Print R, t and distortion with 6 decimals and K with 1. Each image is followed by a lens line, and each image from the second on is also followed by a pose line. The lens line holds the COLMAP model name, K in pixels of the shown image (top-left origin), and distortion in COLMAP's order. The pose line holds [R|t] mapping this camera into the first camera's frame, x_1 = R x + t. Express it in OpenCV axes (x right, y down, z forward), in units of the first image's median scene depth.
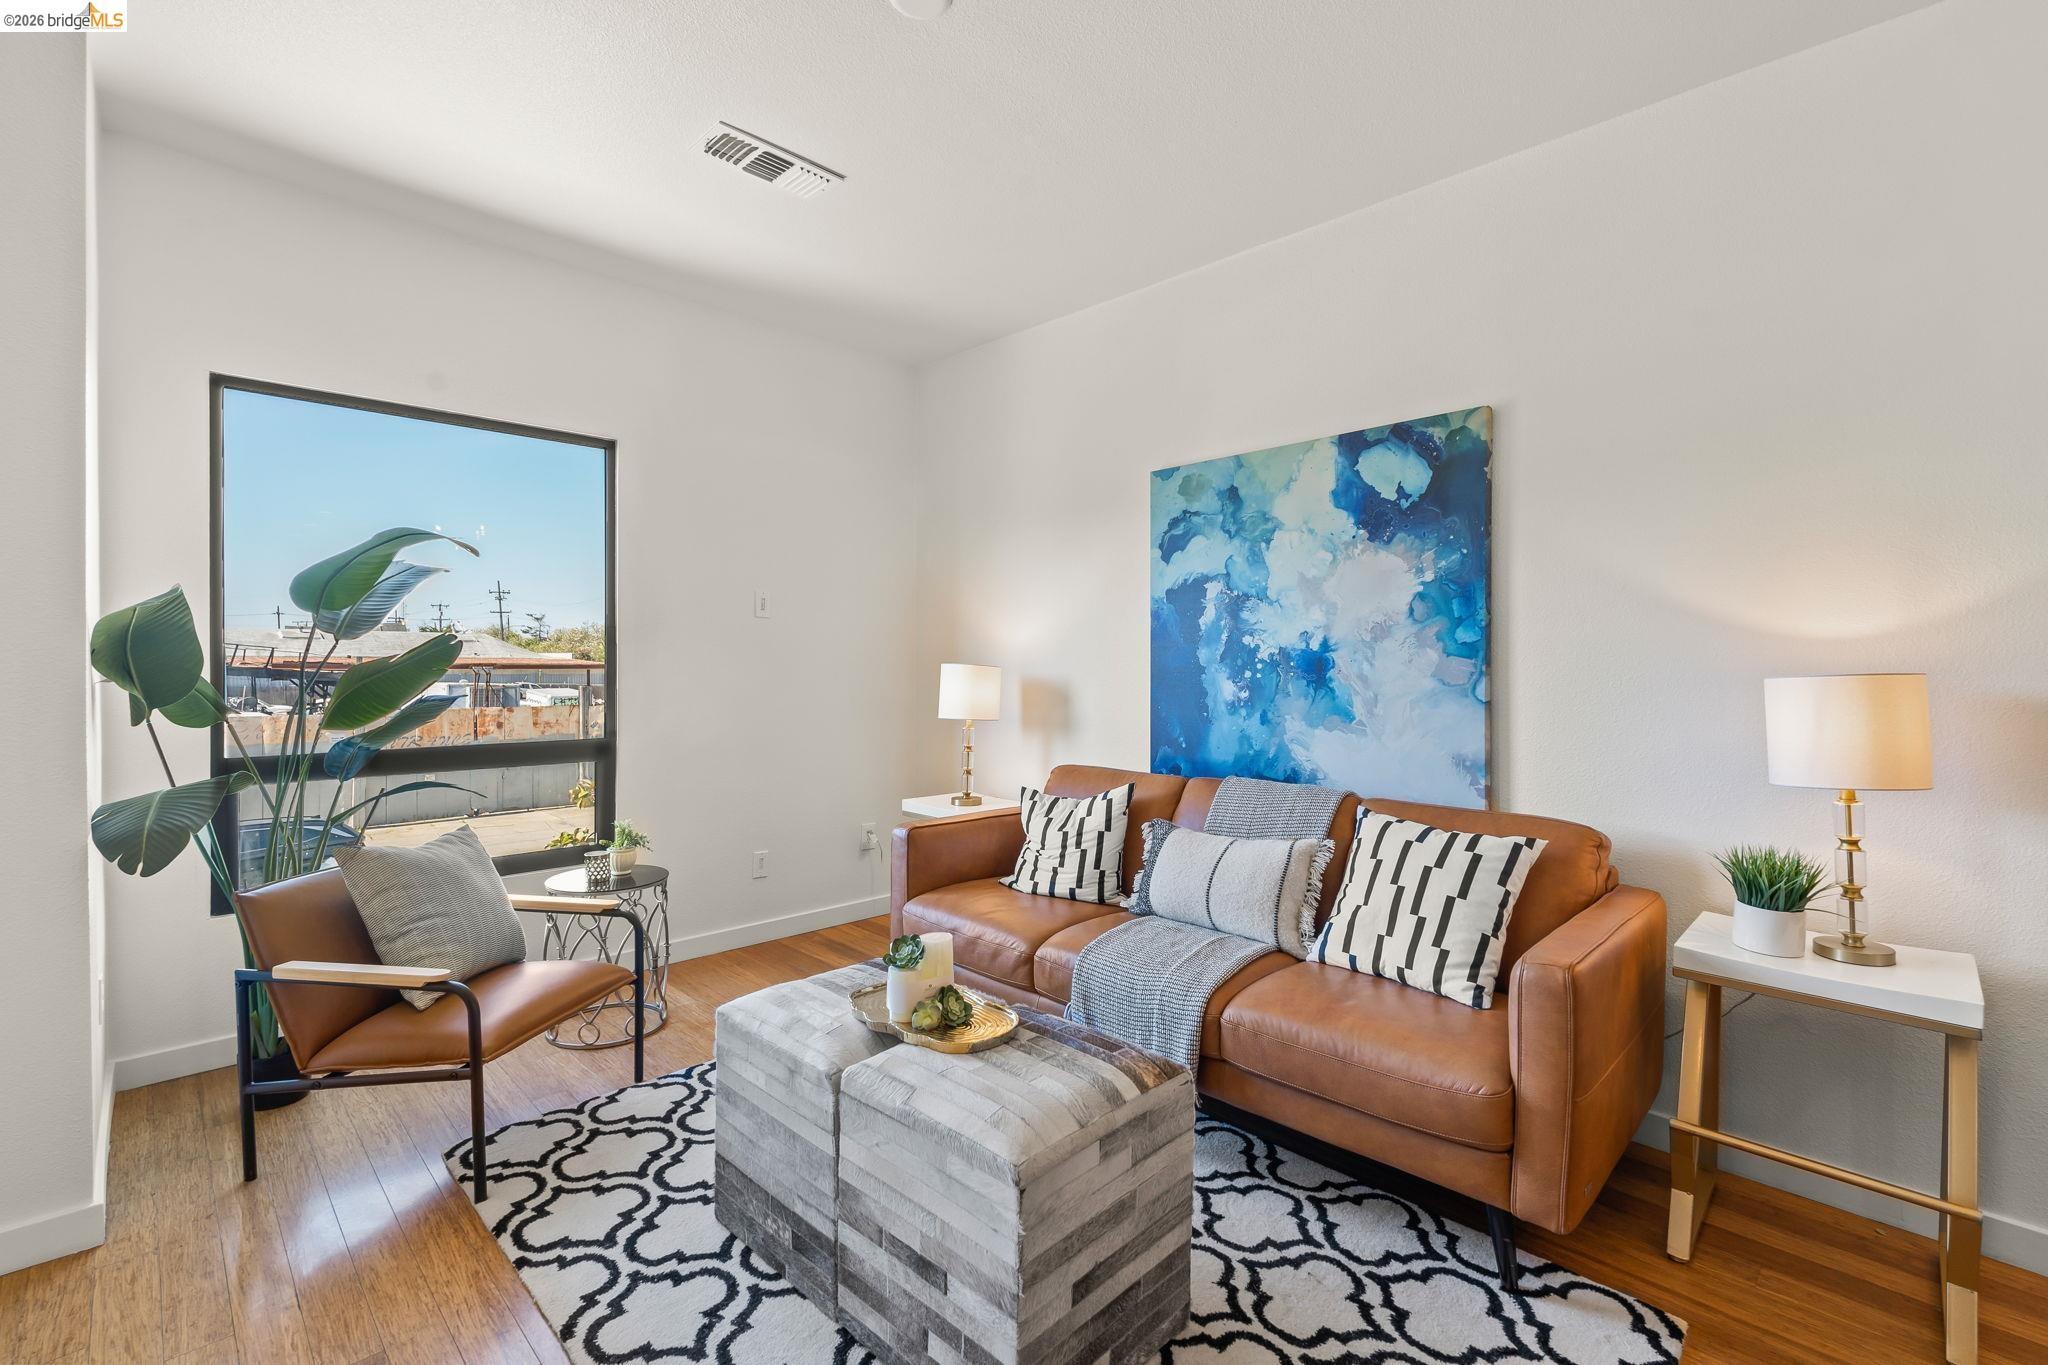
lens RADIAL K [[897.7, 0, 1021.9], [0, 897.7, 671.7], [0, 0, 1]] dist [-0.006025, 0.000957]
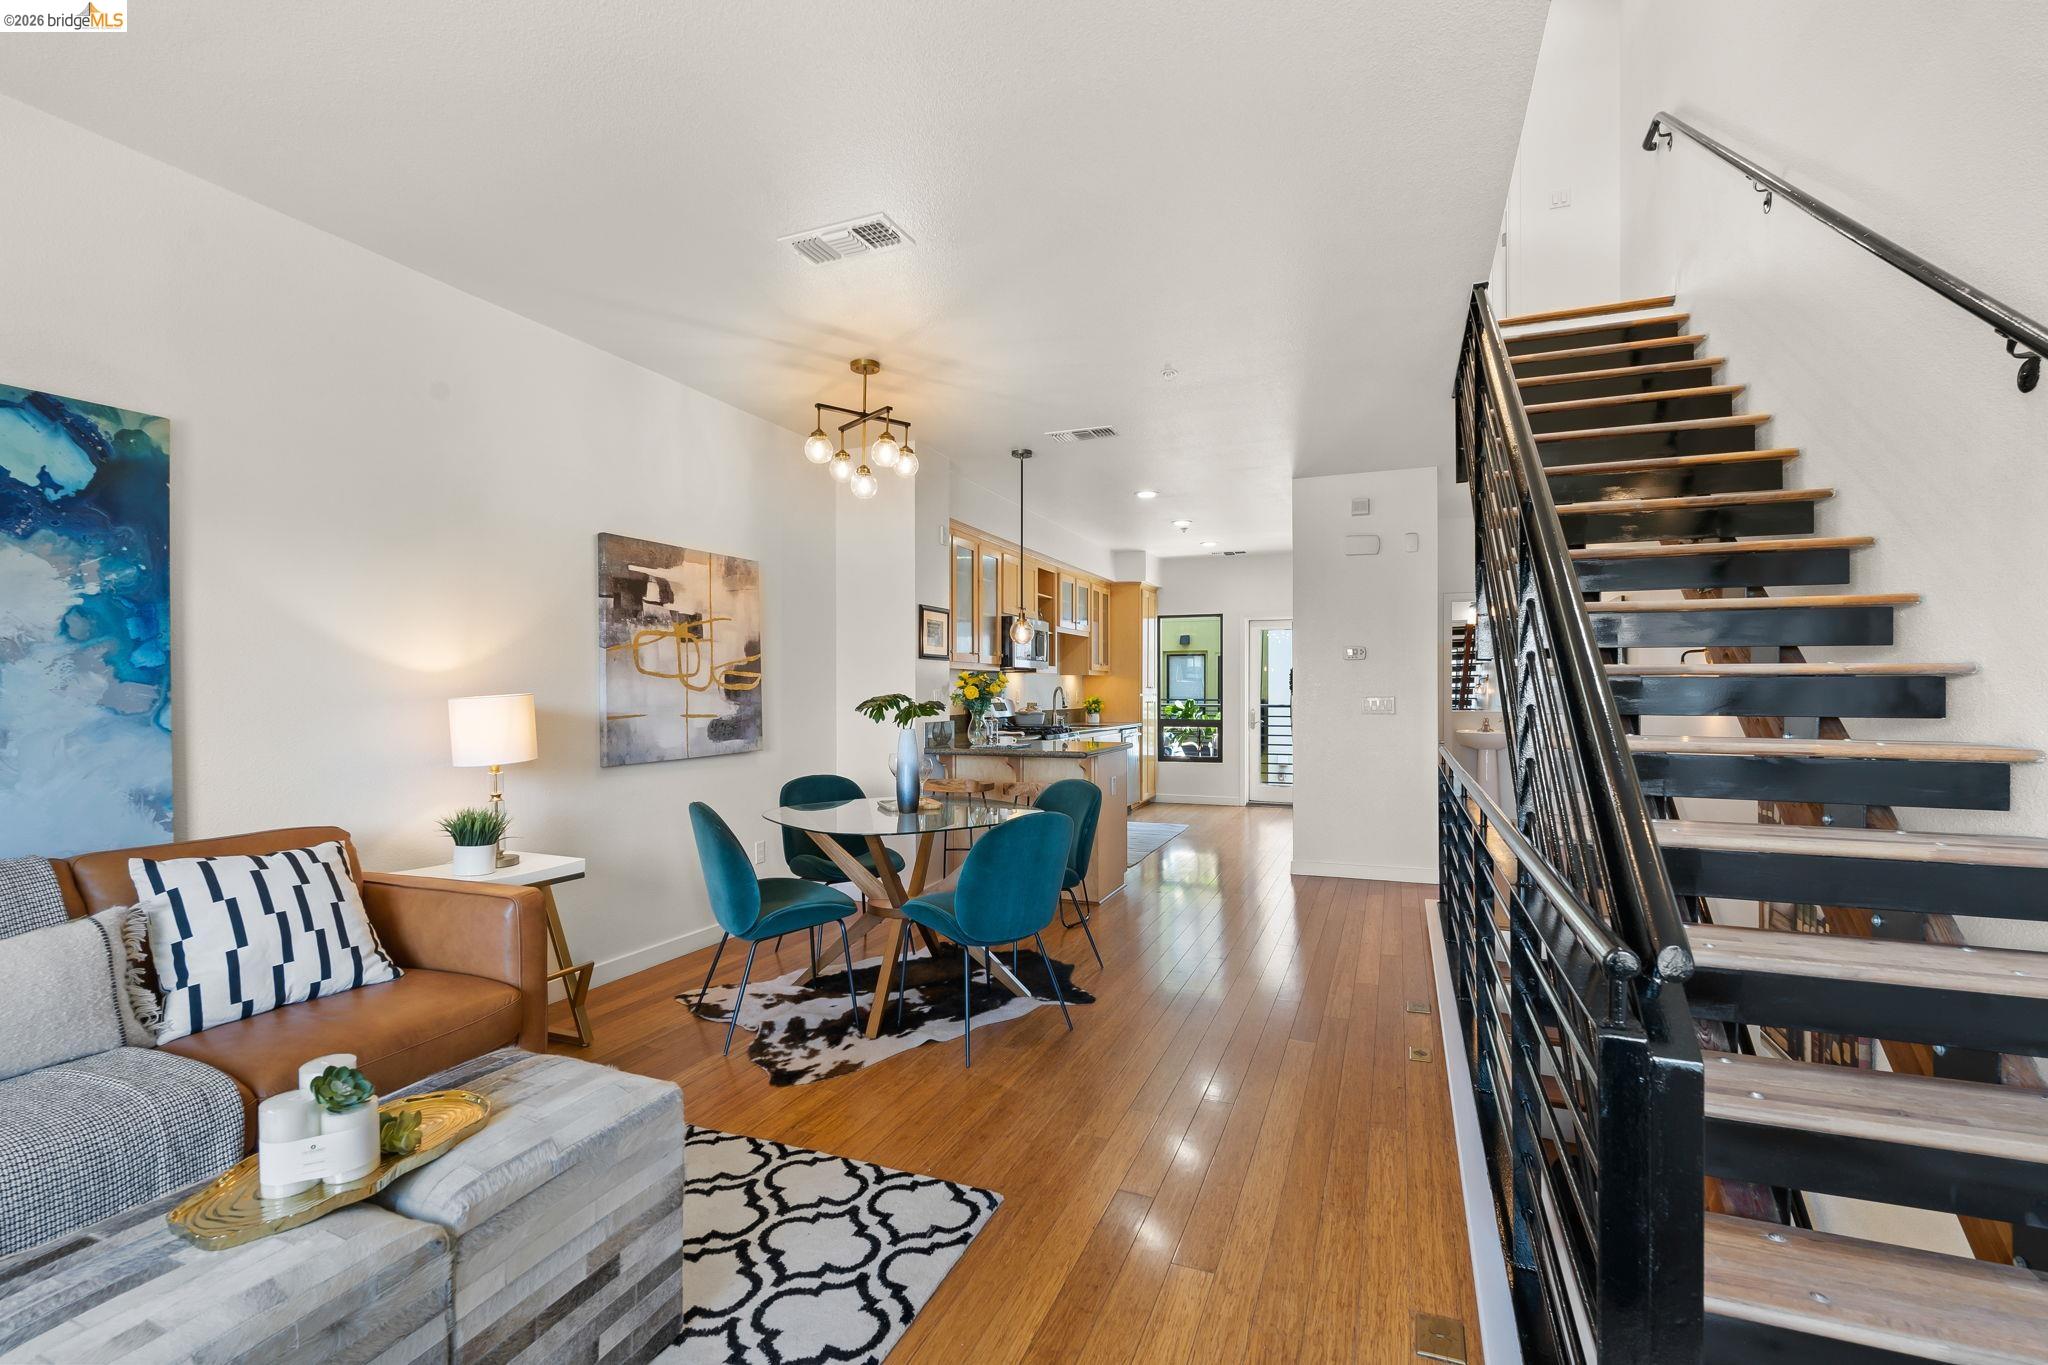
lens RADIAL K [[897.7, 0, 1014.4], [0, 897.7, 686.0], [0, 0, 1]] dist [-0.006025, 0.000957]
pose [[-0.376205, -0.003292, 0.926531, -0.681771], [0.008263, 0.999942, 0.006908, -0.011892], [-0.926500, 0.010255, -0.376156, 0.513455]]
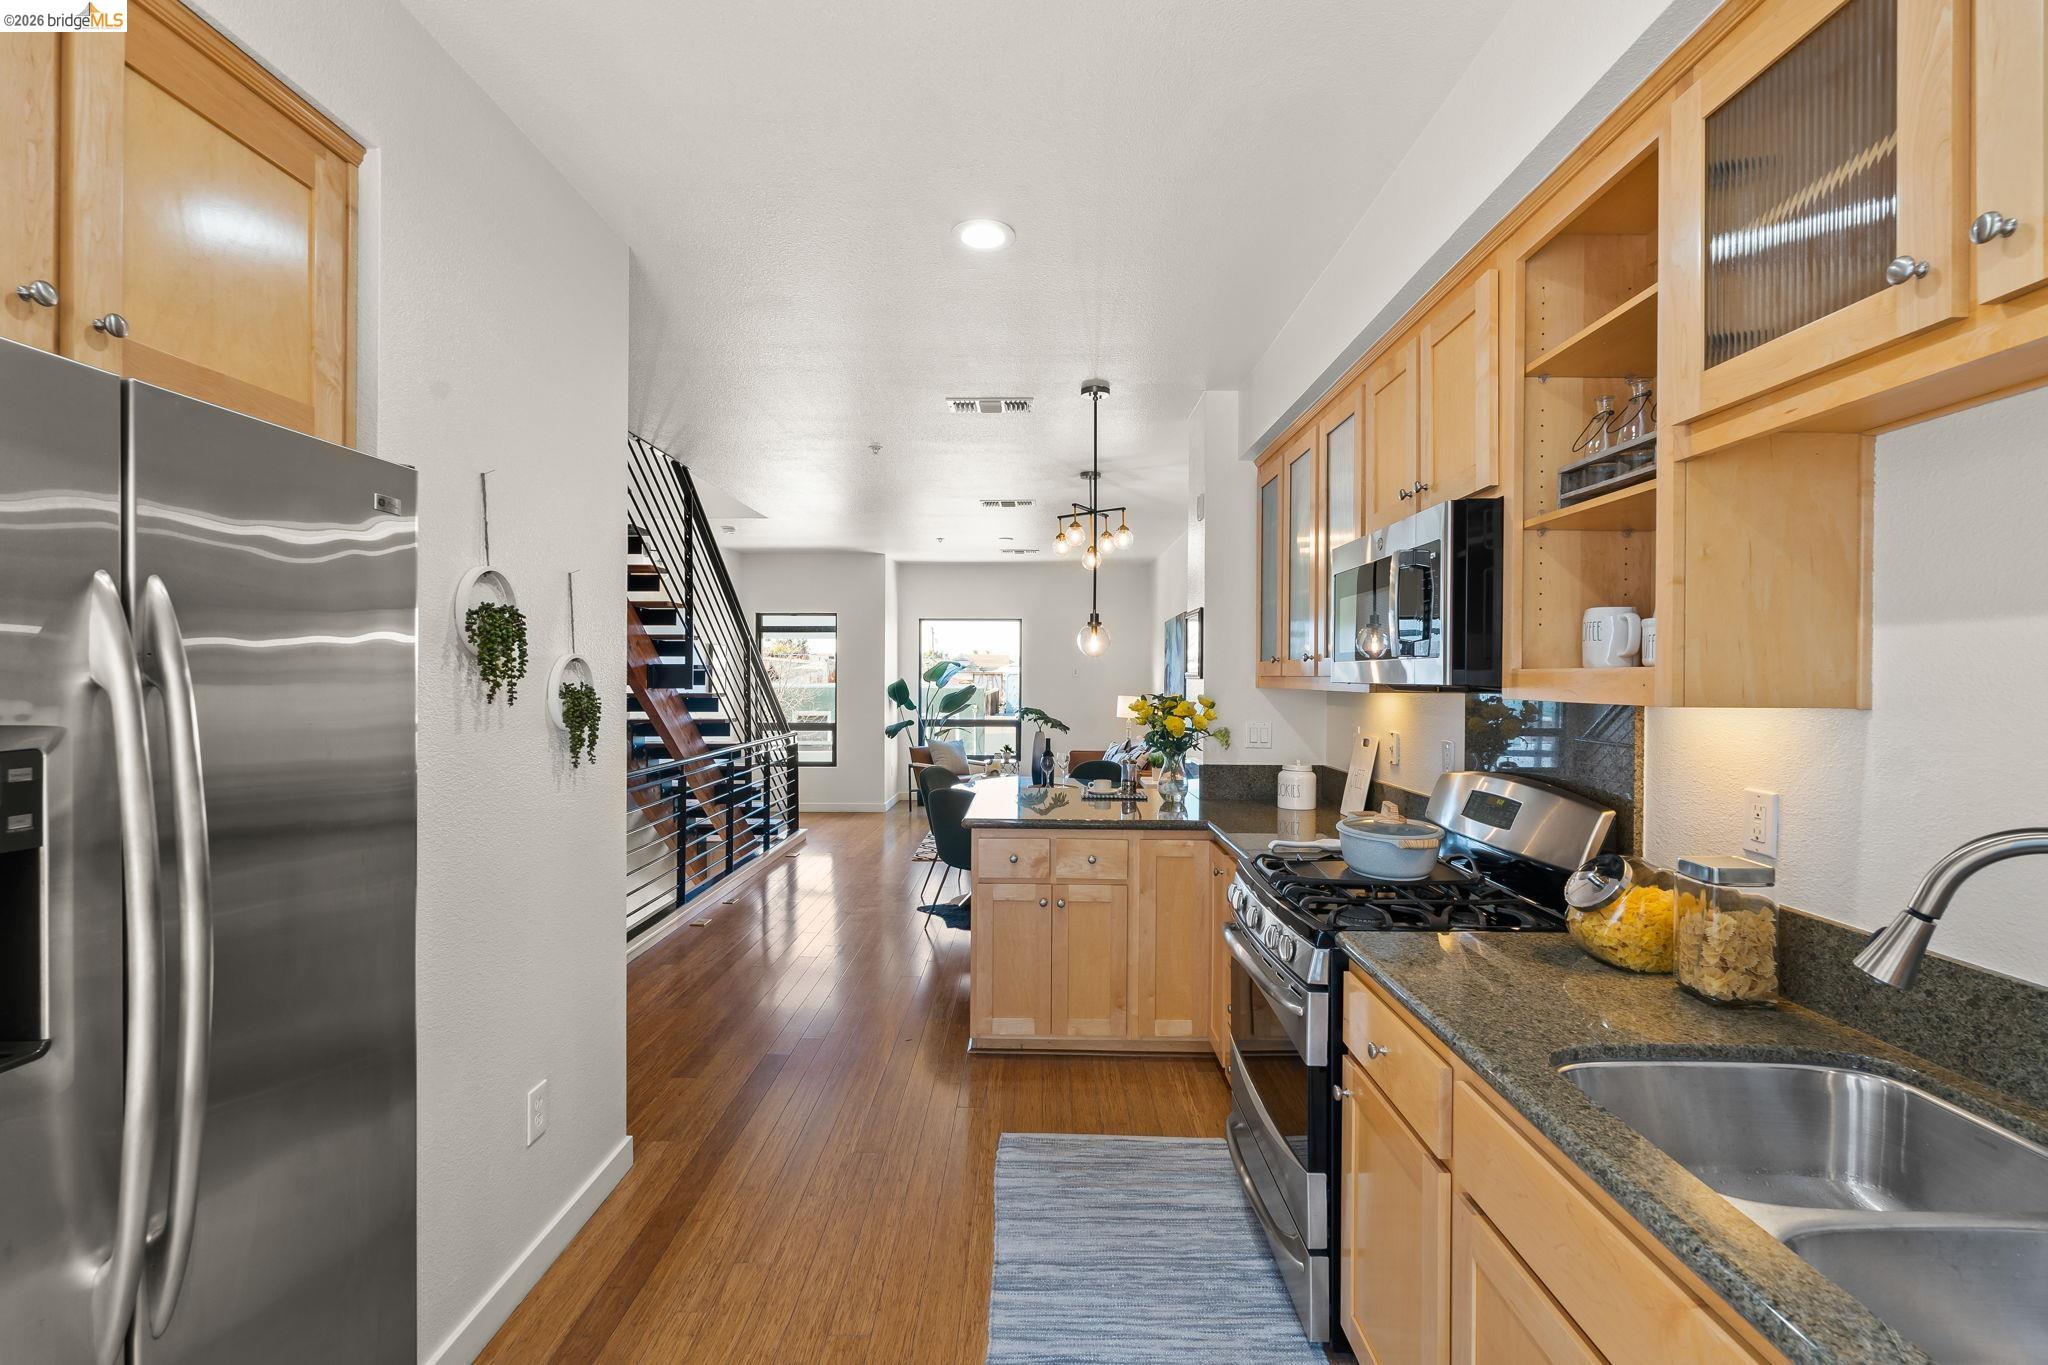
lens RADIAL K [[897.7, 0, 1028.0], [0, 897.7, 668.2], [0, 0, 1]] dist [-0.006025, 0.000957]
pose [[0.698054, -0.020368, -0.715756, 2.220137], [0.013914, 0.999792, -0.014880, -0.058552], [0.715910, 0.000428, 0.698192, -1.382393]]
